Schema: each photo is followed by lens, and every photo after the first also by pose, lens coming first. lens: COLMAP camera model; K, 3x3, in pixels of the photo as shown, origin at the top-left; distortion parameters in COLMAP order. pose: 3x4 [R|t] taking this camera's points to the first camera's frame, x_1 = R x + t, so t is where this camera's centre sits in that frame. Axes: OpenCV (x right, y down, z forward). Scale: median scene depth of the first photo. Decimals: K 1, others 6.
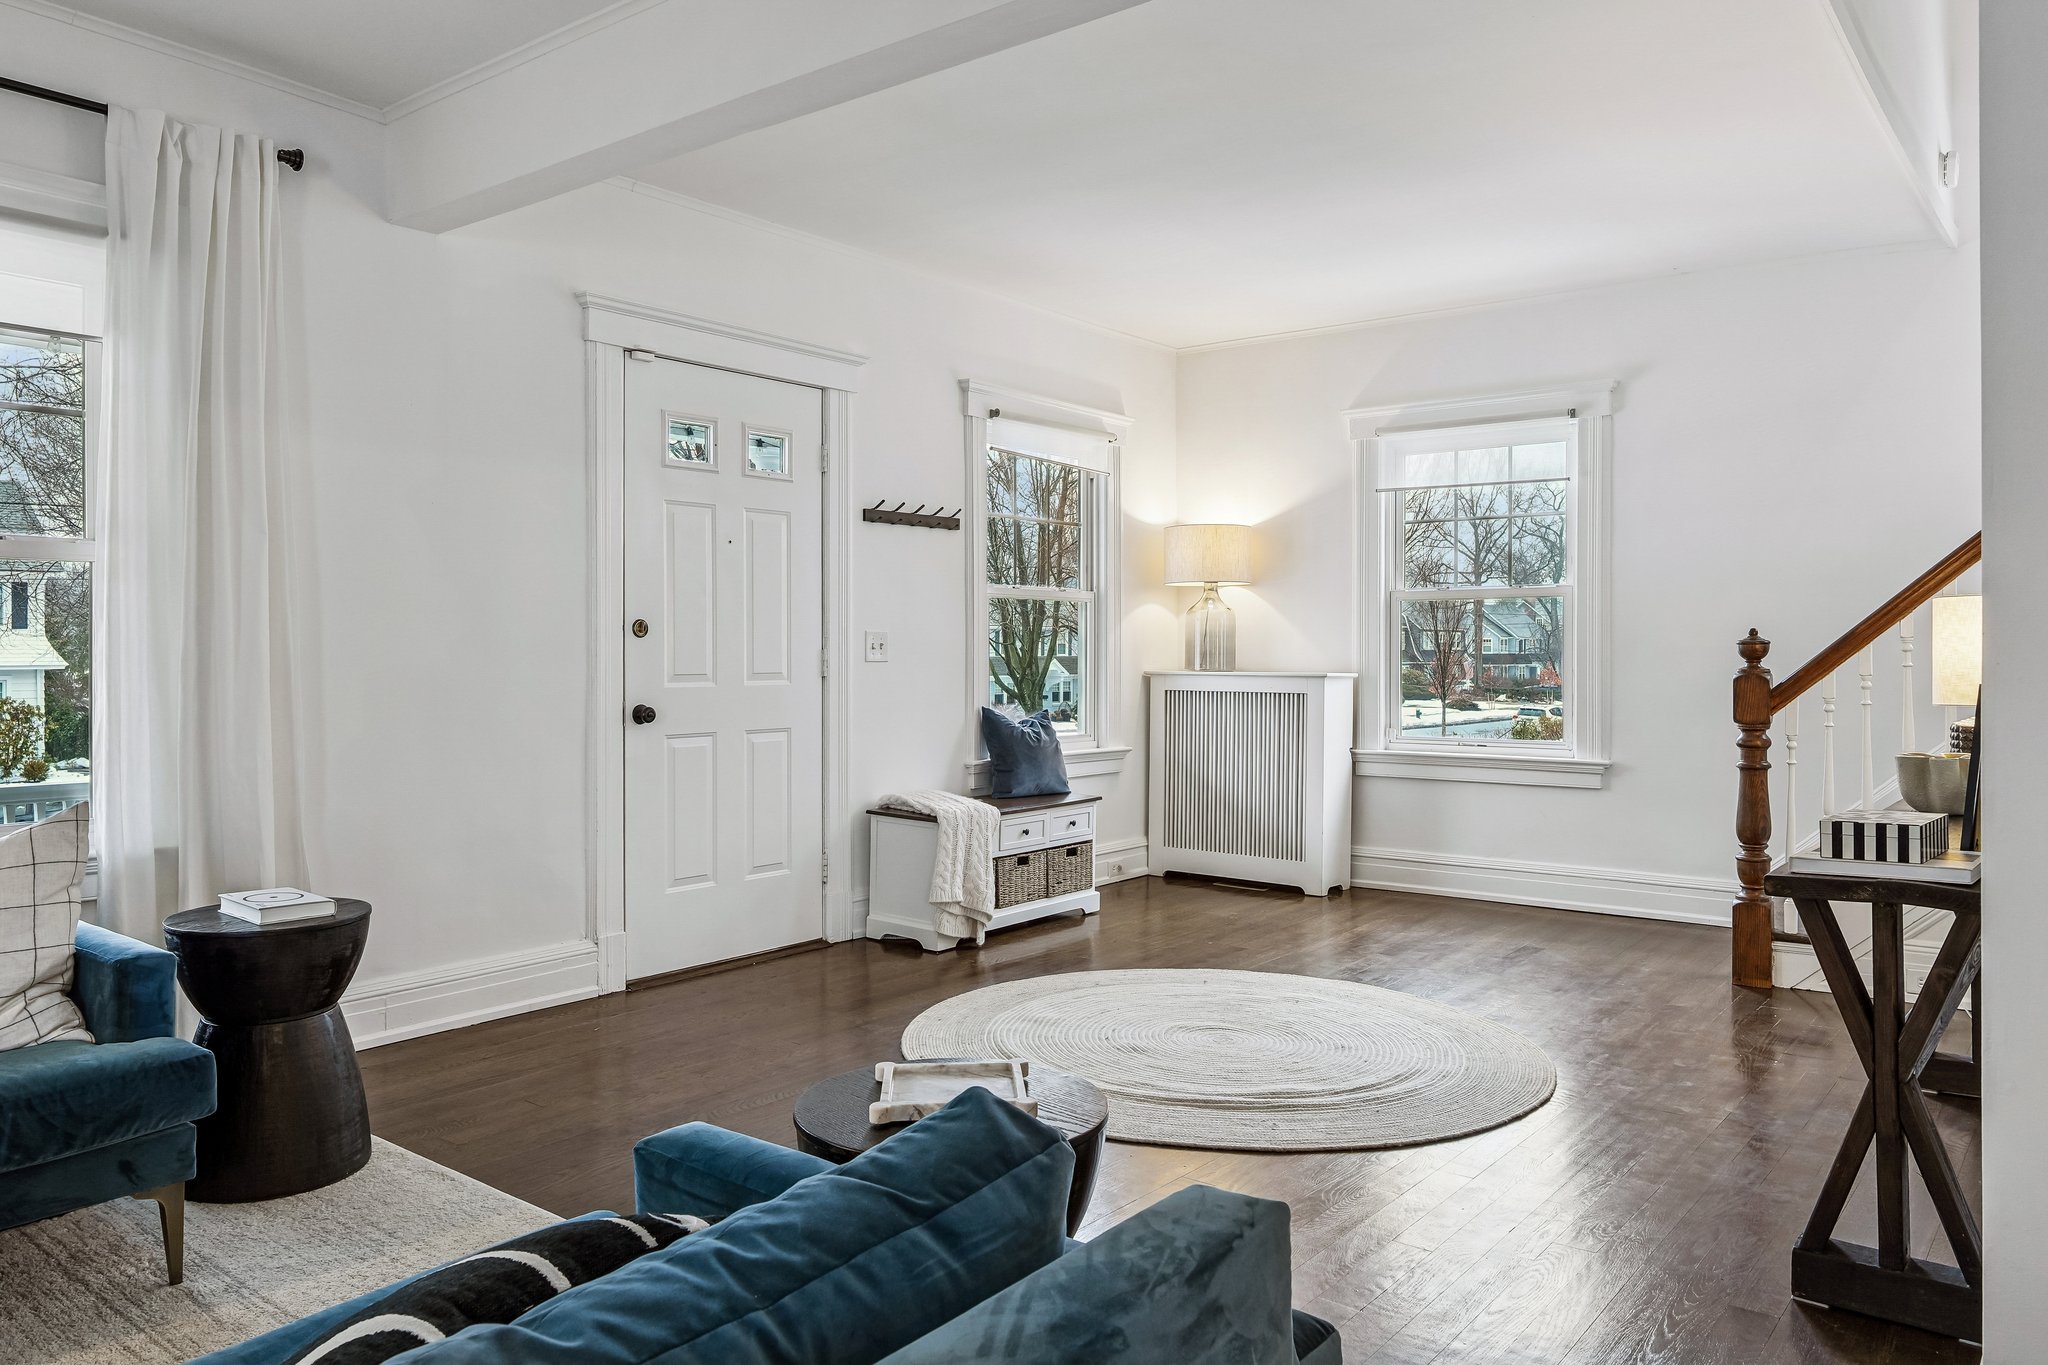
lens RADIAL K [[1455.2, 0, 1031.6], [0, 1455.2, 658.9], [0, 0, 1]] dist [0.000307, 0.002628]
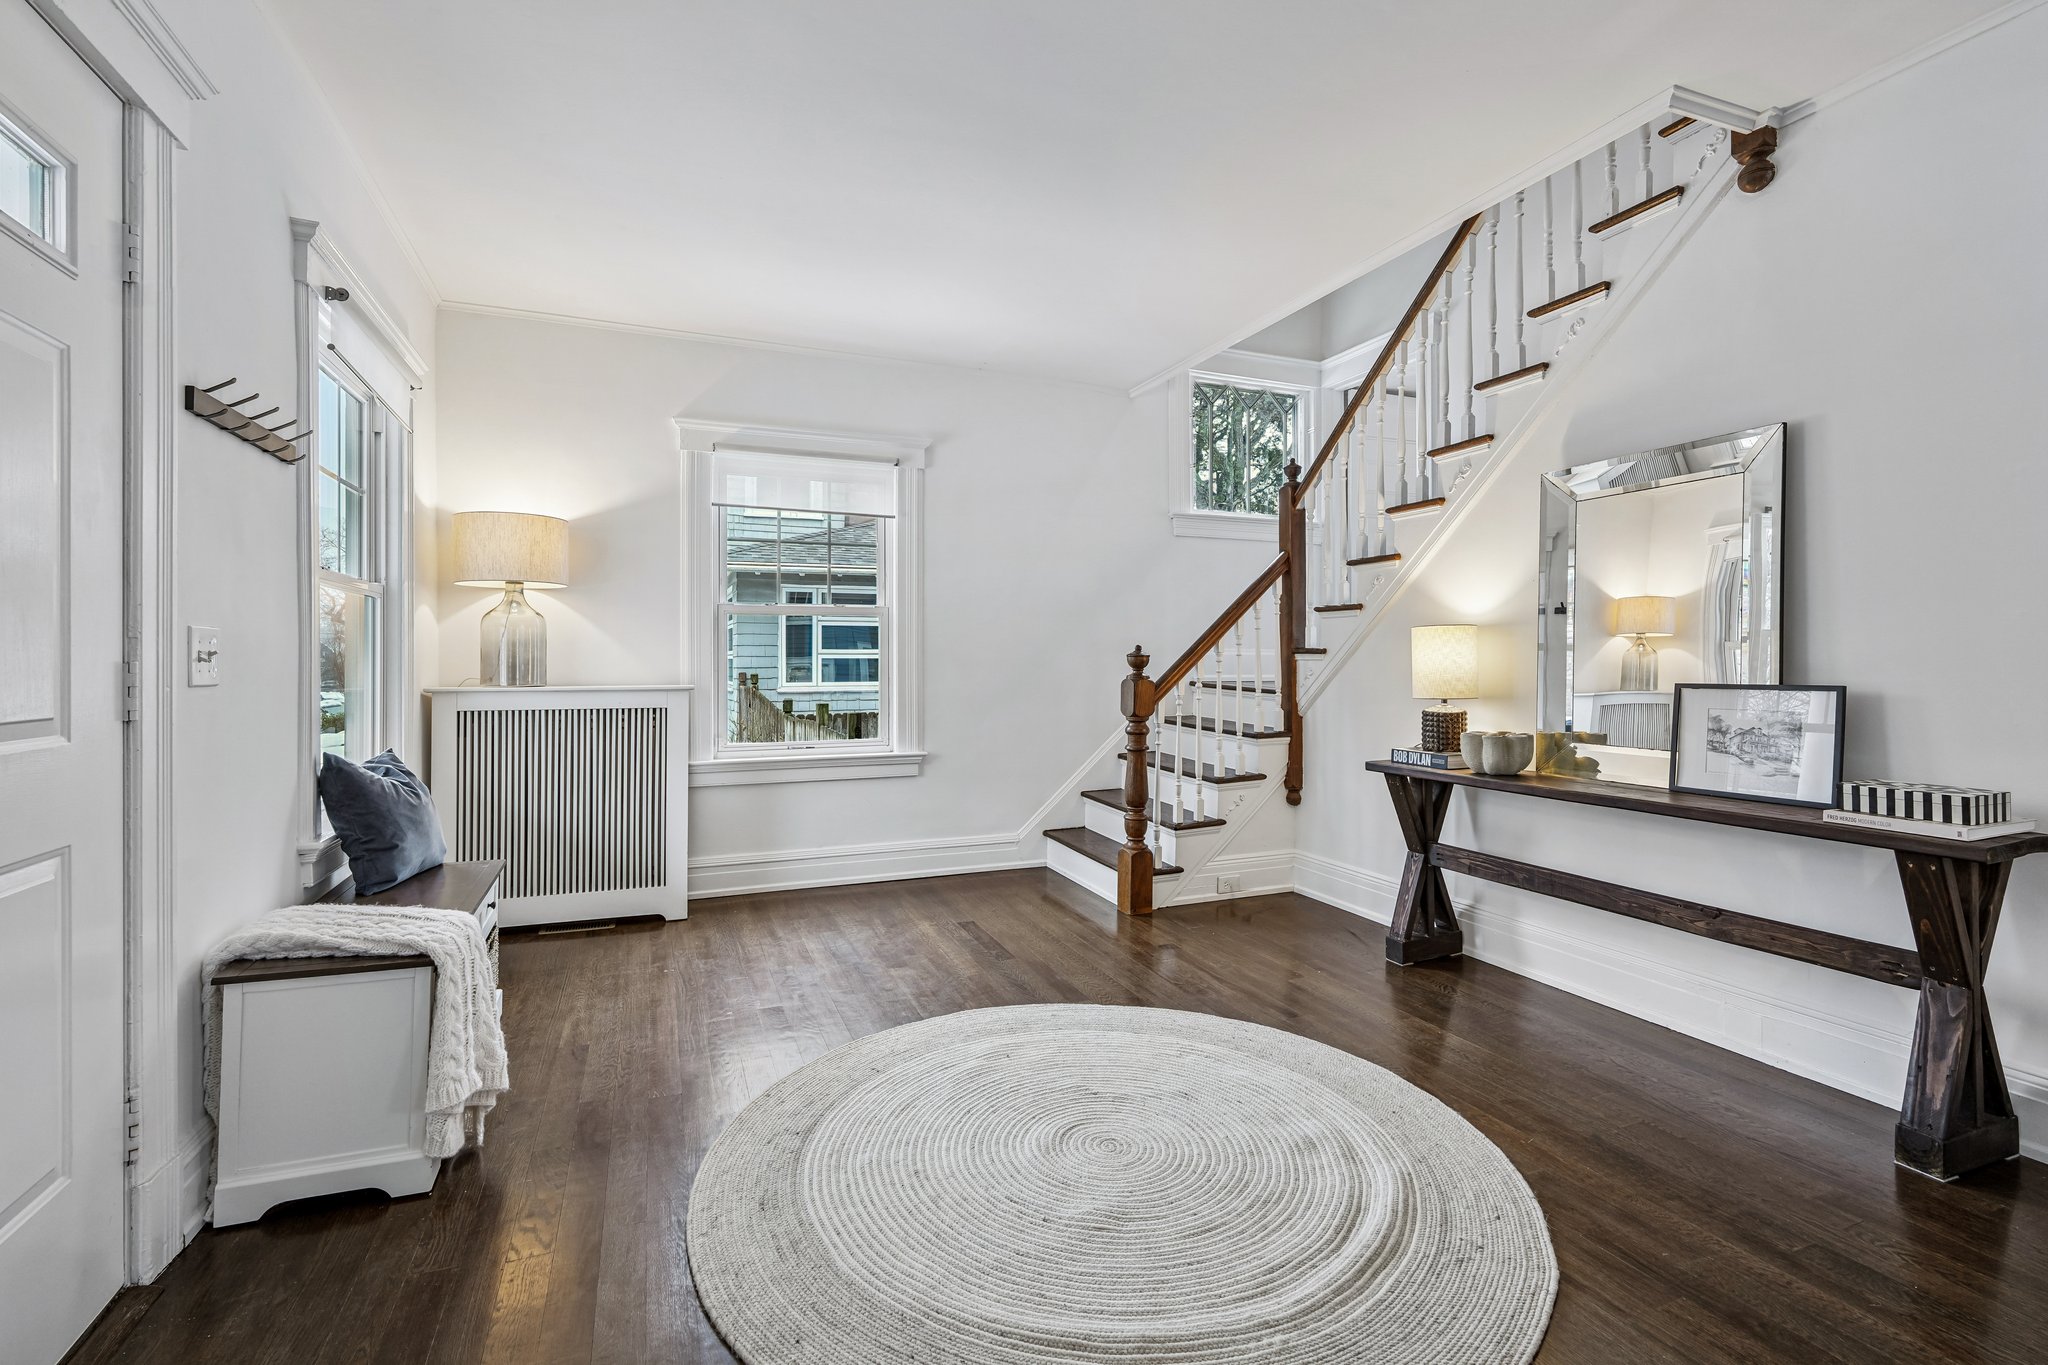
lens RADIAL K [[918.5, 0, 1028.6], [0, 918.5, 659.0], [0, 0, 1]] dist [-0.000153, -0.000377]
pose [[0.495260, 0.001393, 0.868744, -0.249421], [0.006321, 0.999966, -0.005207, -0.003827], [-0.868722, 0.008070, 0.495235, 0.587473]]
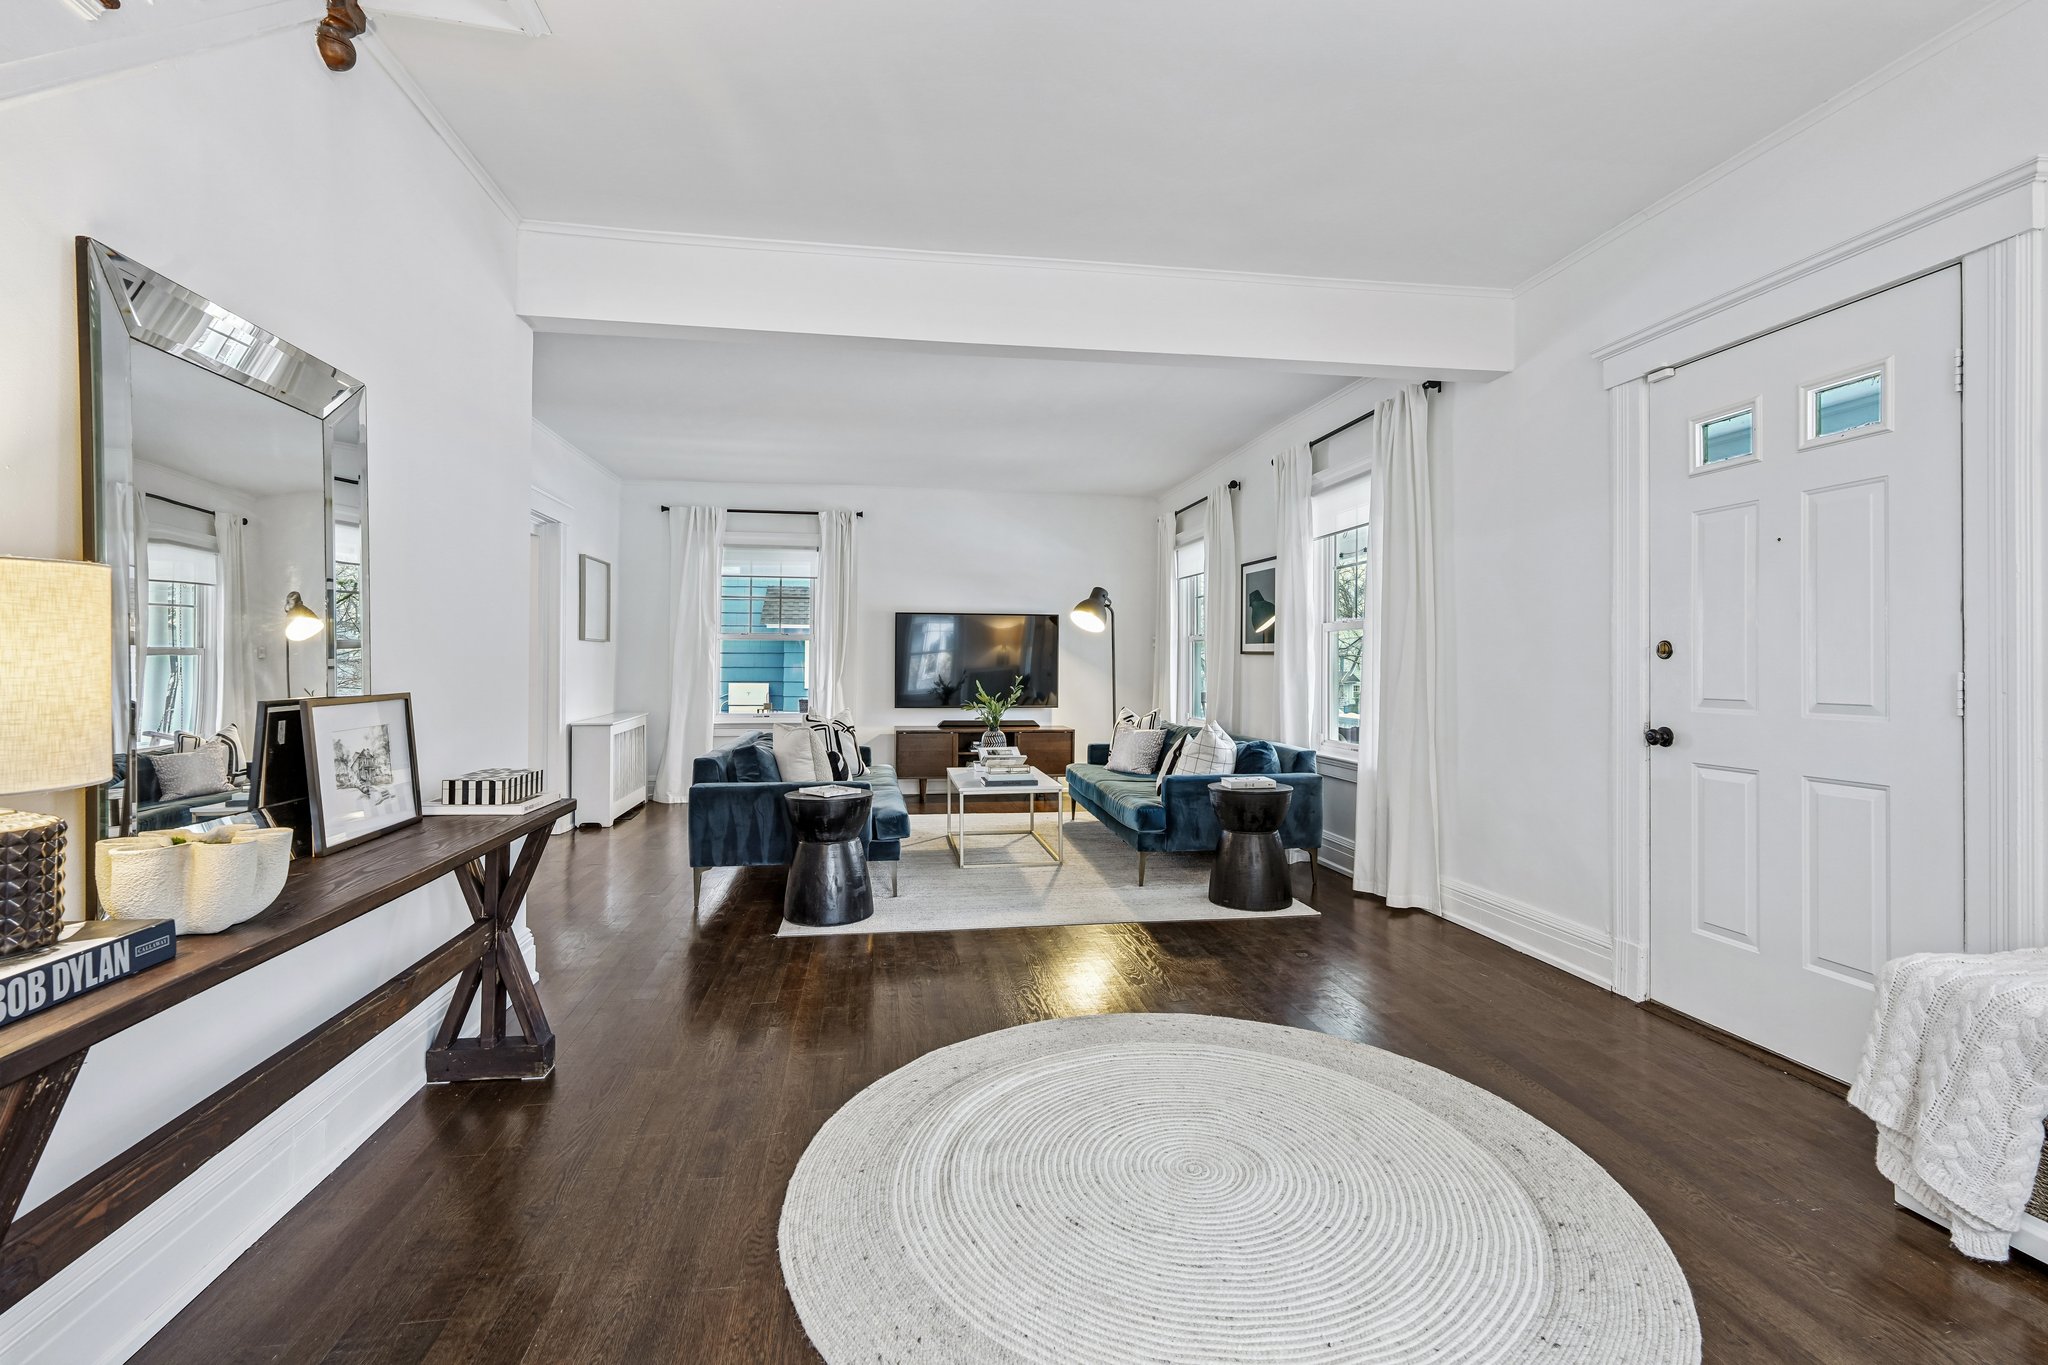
lens RADIAL K [[918.5, 0, 1028.6], [0, 918.5, 659.0], [0, 0, 1]] dist [-0.000153, -0.000377]
pose [[-0.678347, -0.007761, -0.734701, 0.416003], [-0.009417, 0.999954, -0.001868, -0.008299], [0.734681, 0.005651, -0.678389, 0.949256]]
